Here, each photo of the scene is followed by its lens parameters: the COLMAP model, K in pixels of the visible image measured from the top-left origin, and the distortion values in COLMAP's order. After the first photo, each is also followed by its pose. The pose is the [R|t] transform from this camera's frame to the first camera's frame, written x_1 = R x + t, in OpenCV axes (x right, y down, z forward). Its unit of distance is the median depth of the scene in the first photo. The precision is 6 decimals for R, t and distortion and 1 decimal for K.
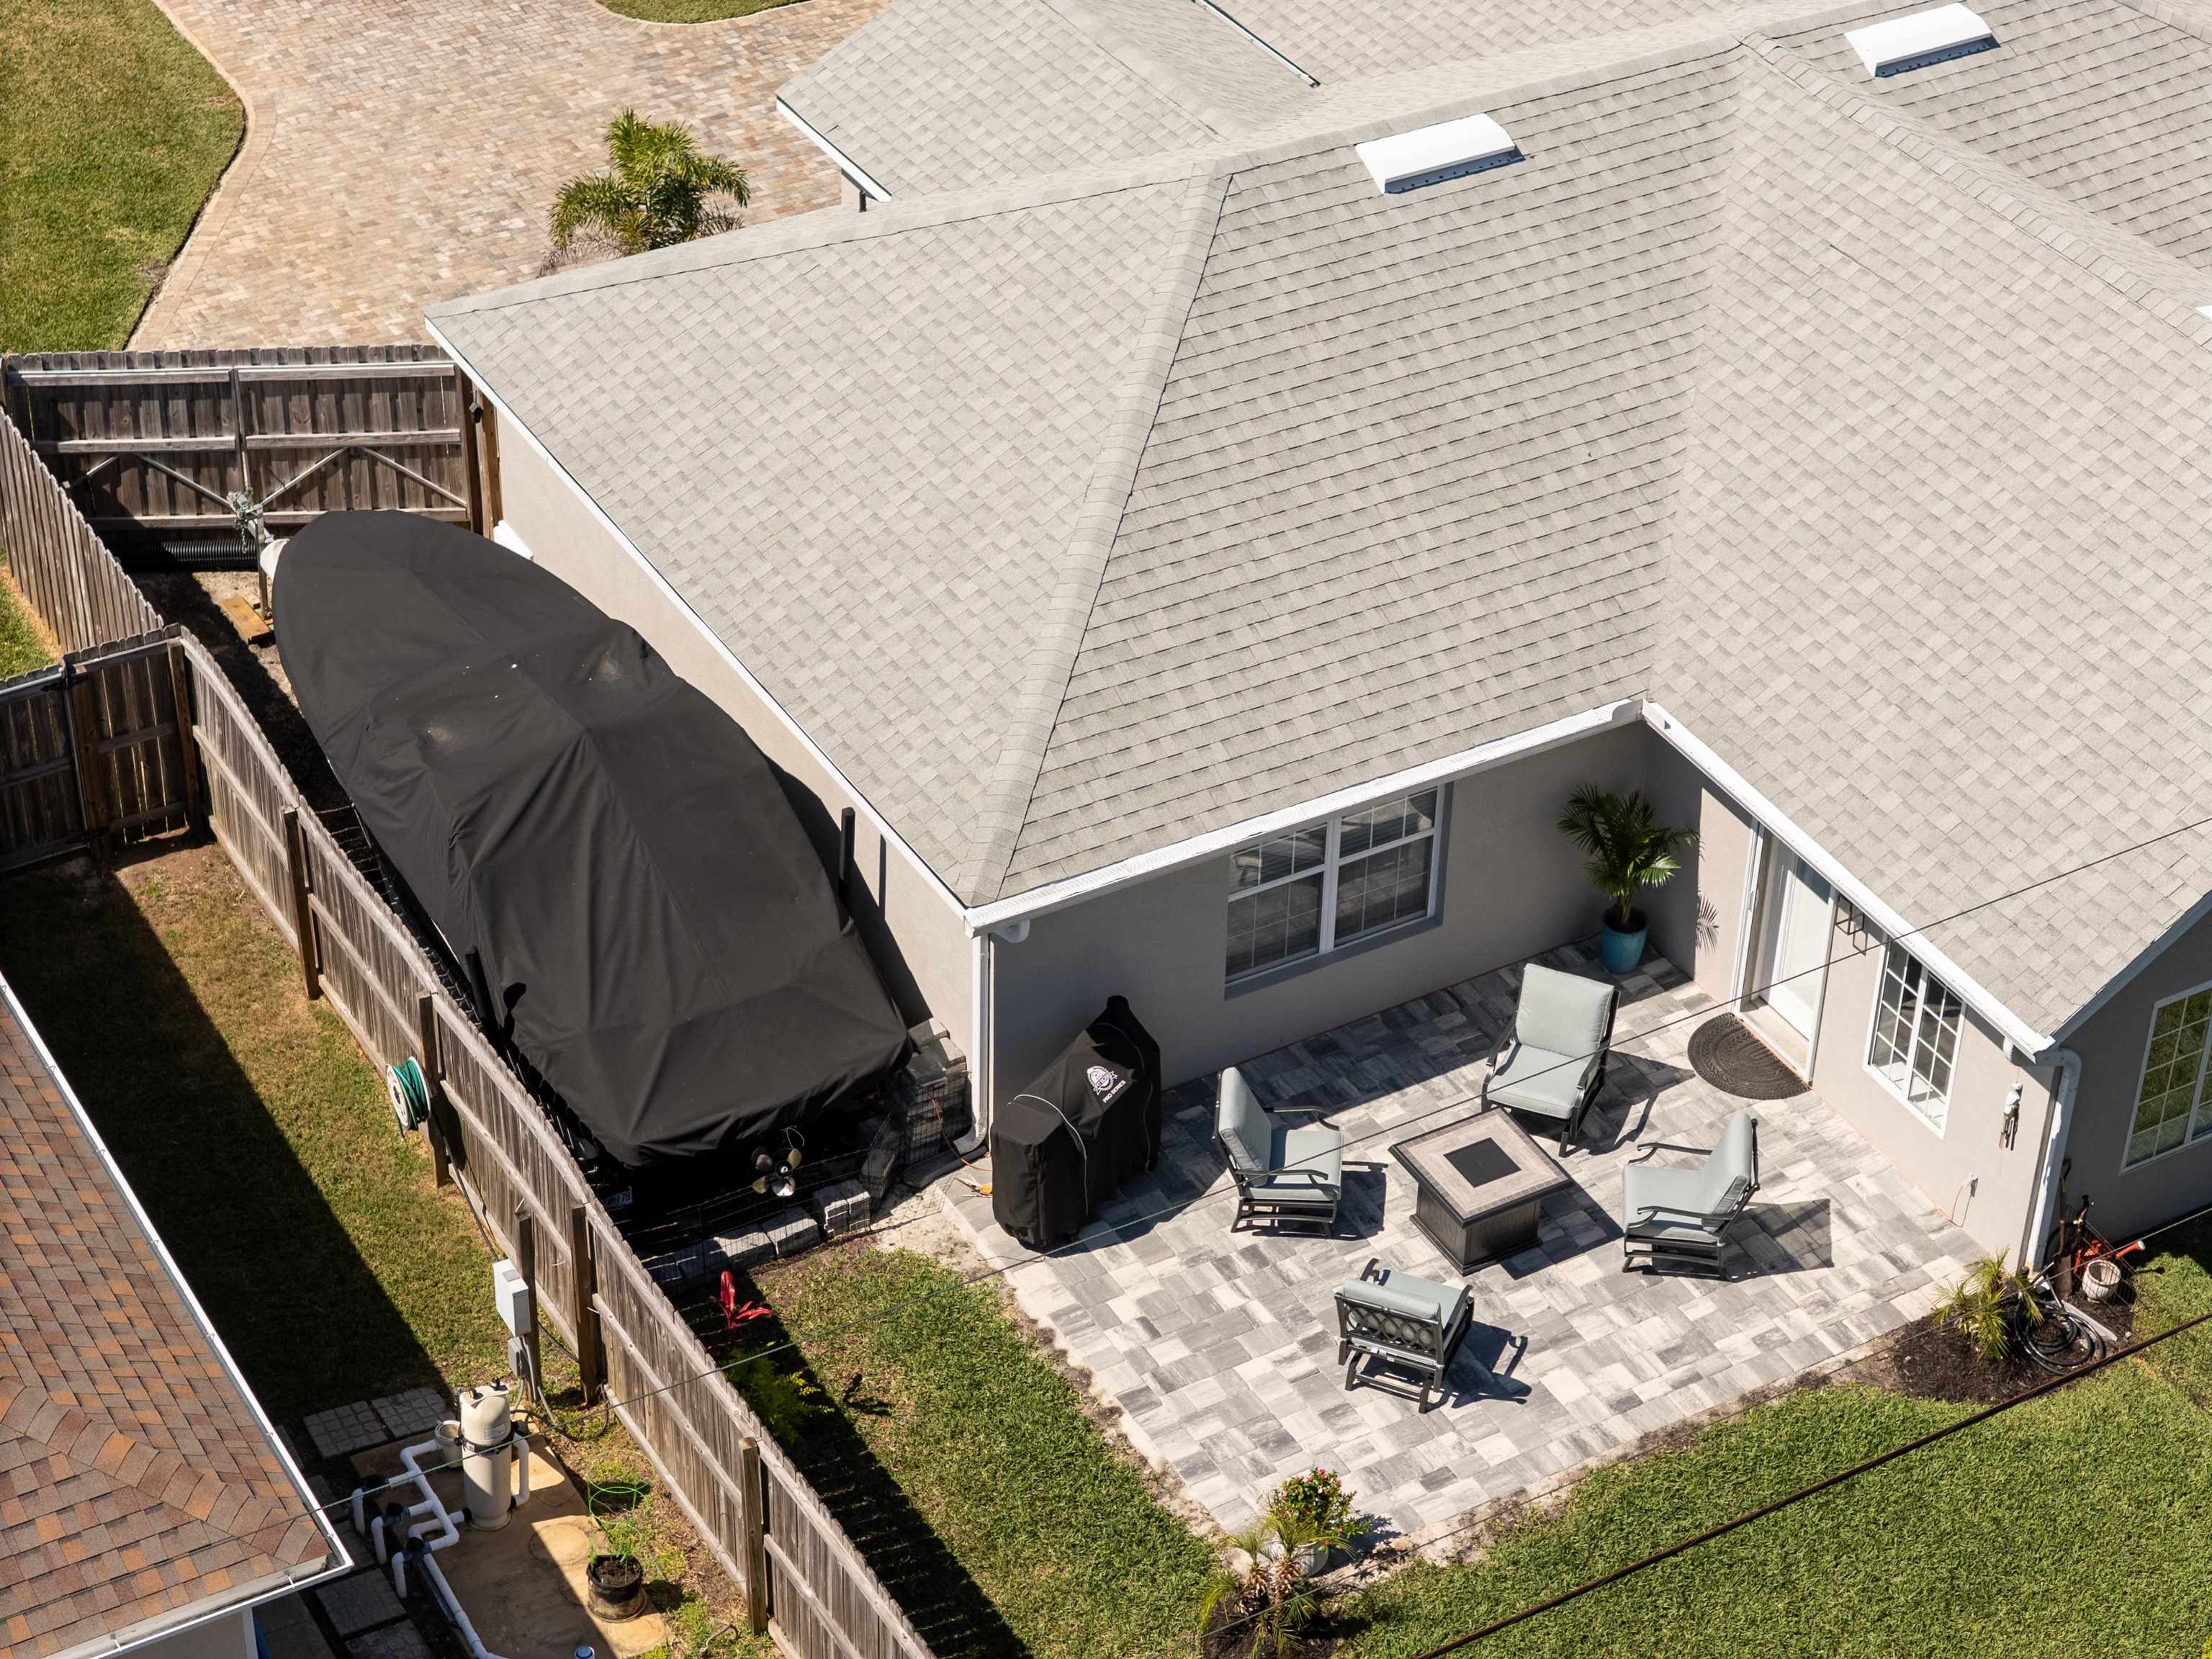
lens RADIAL K [[4432.8, 0, 1077.9], [0, 4432.8, 827.8], [0, 0, 1]] dist [-0.250800, 1.398175]
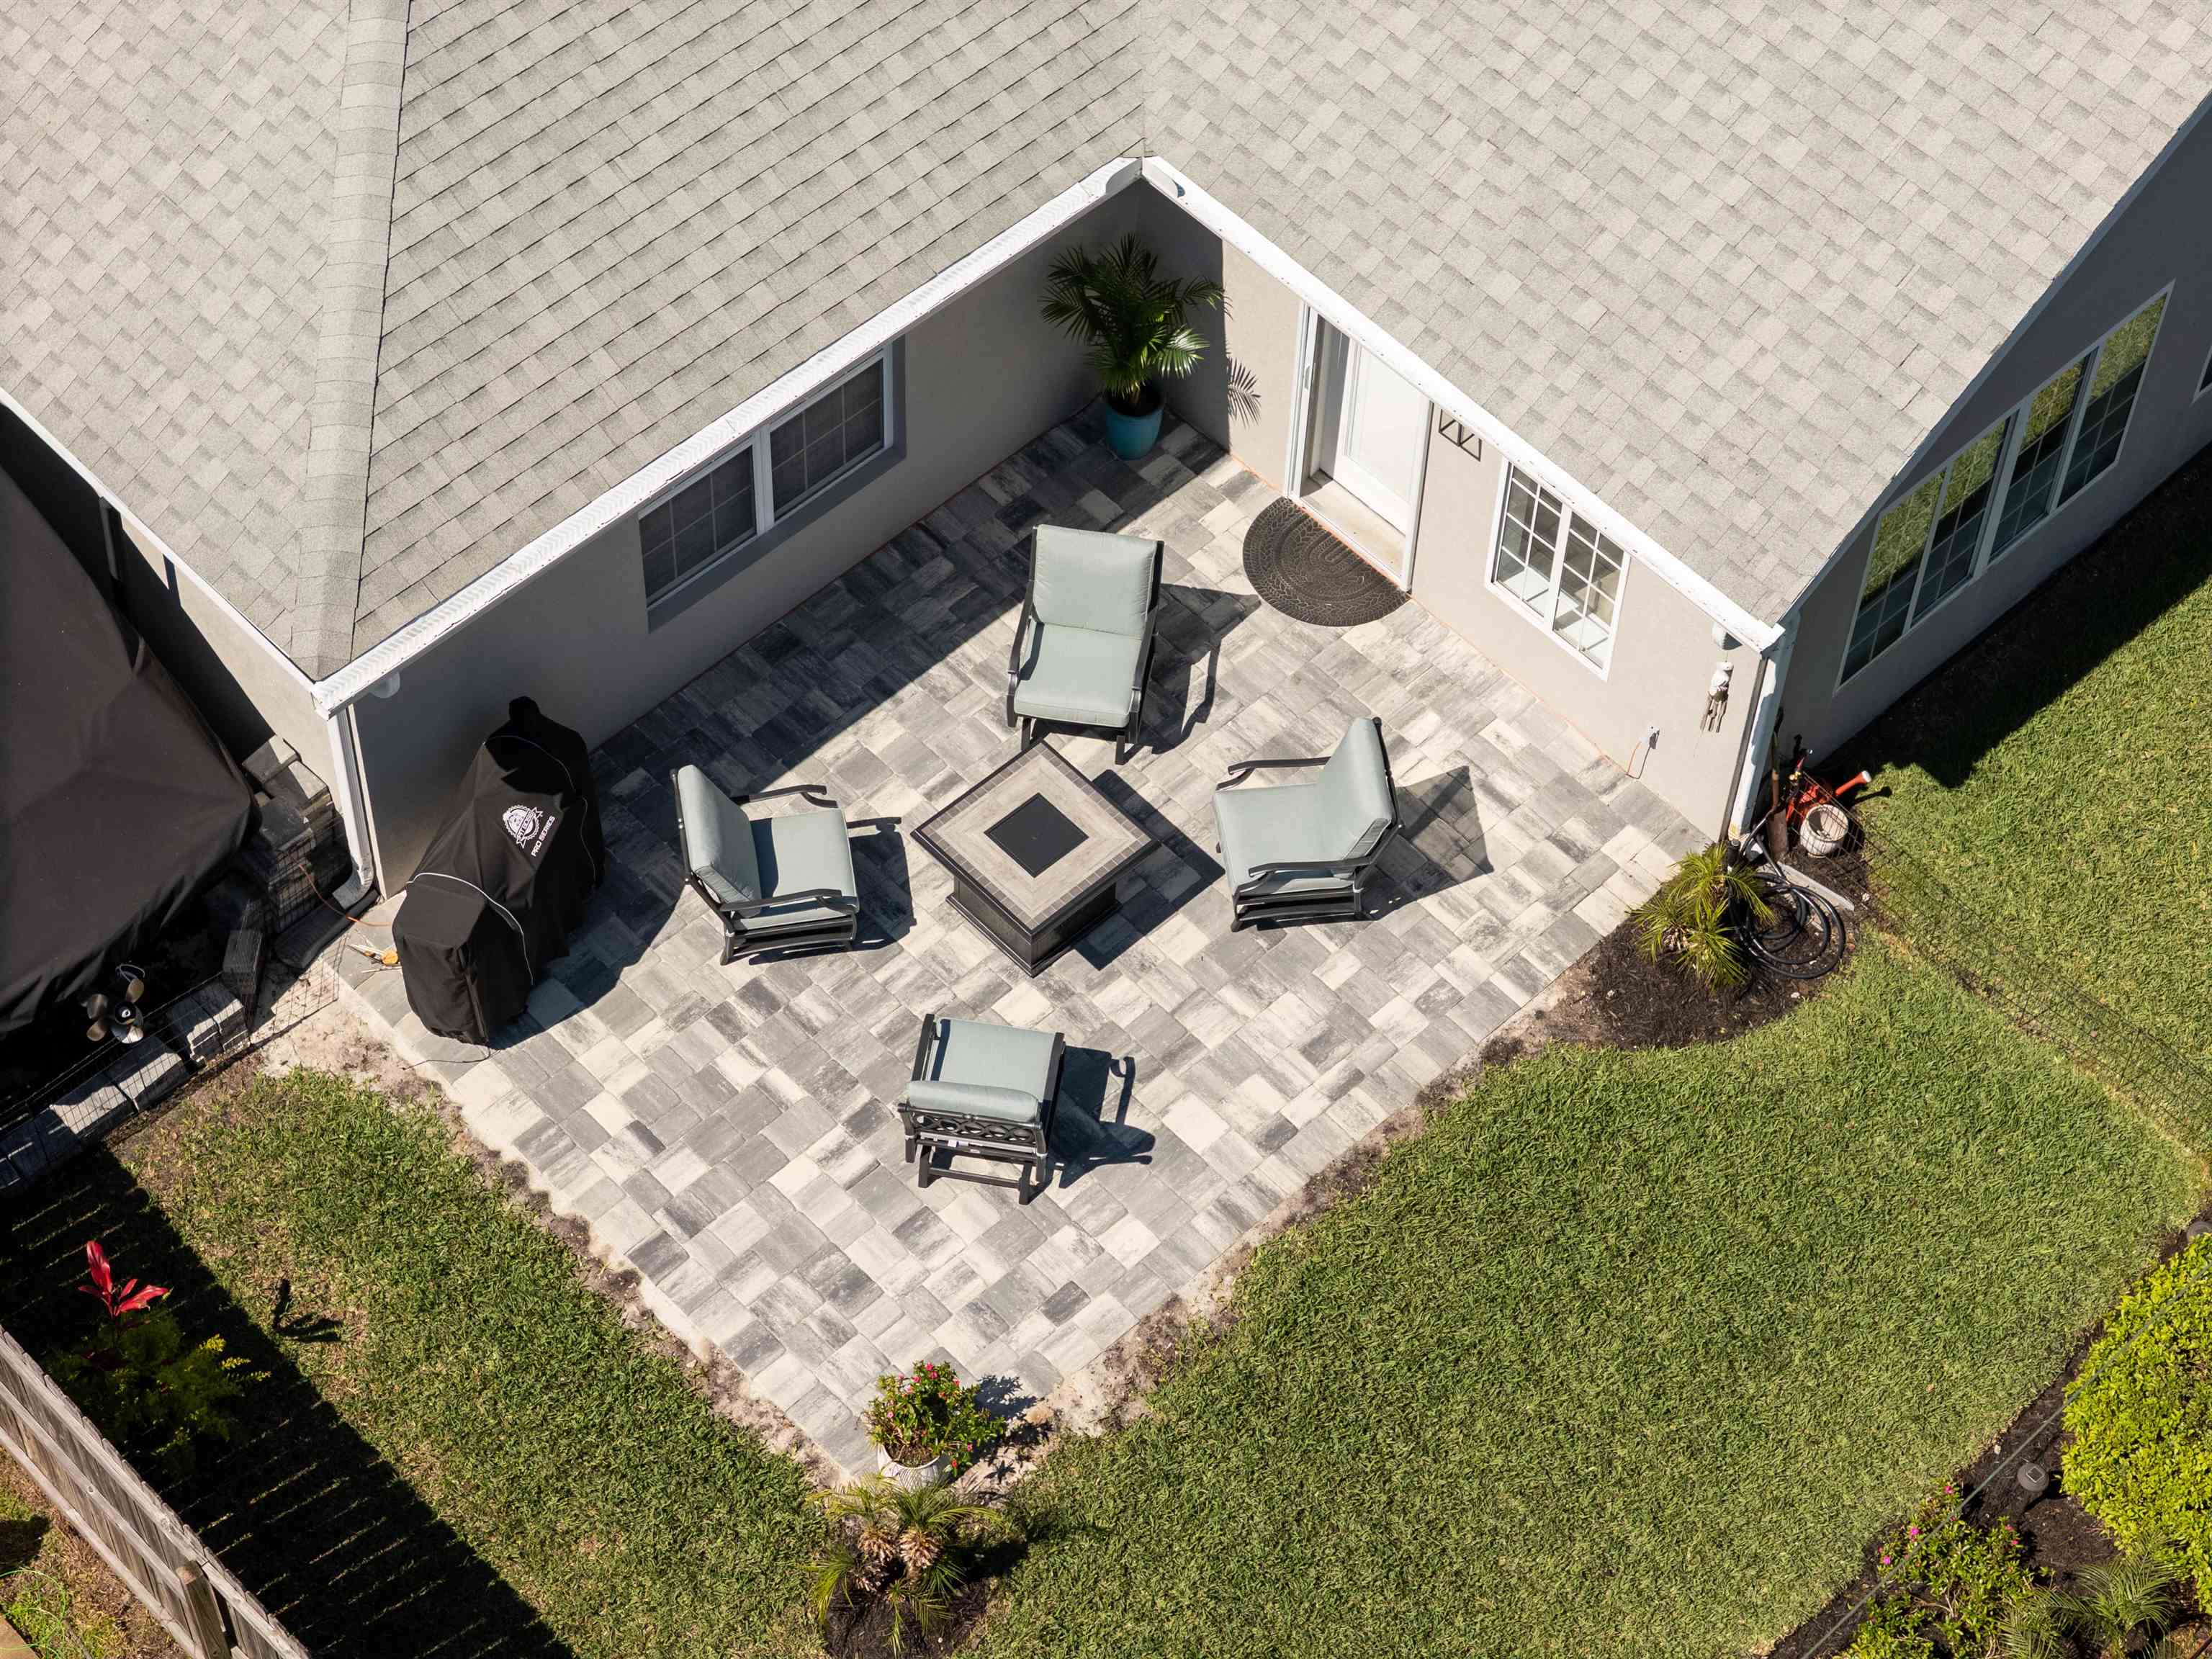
lens RADIAL K [[4432.8, 0, 1077.9], [0, 4432.8, 827.8], [0, 0, 1]] dist [-0.250800, 1.398175]
pose [[0.971324, -0.187404, 0.146317, -0.012977], [0.133540, 0.939178, 0.316406, -0.165736], [-0.196713, -0.287794, 0.937272, 0.282846]]
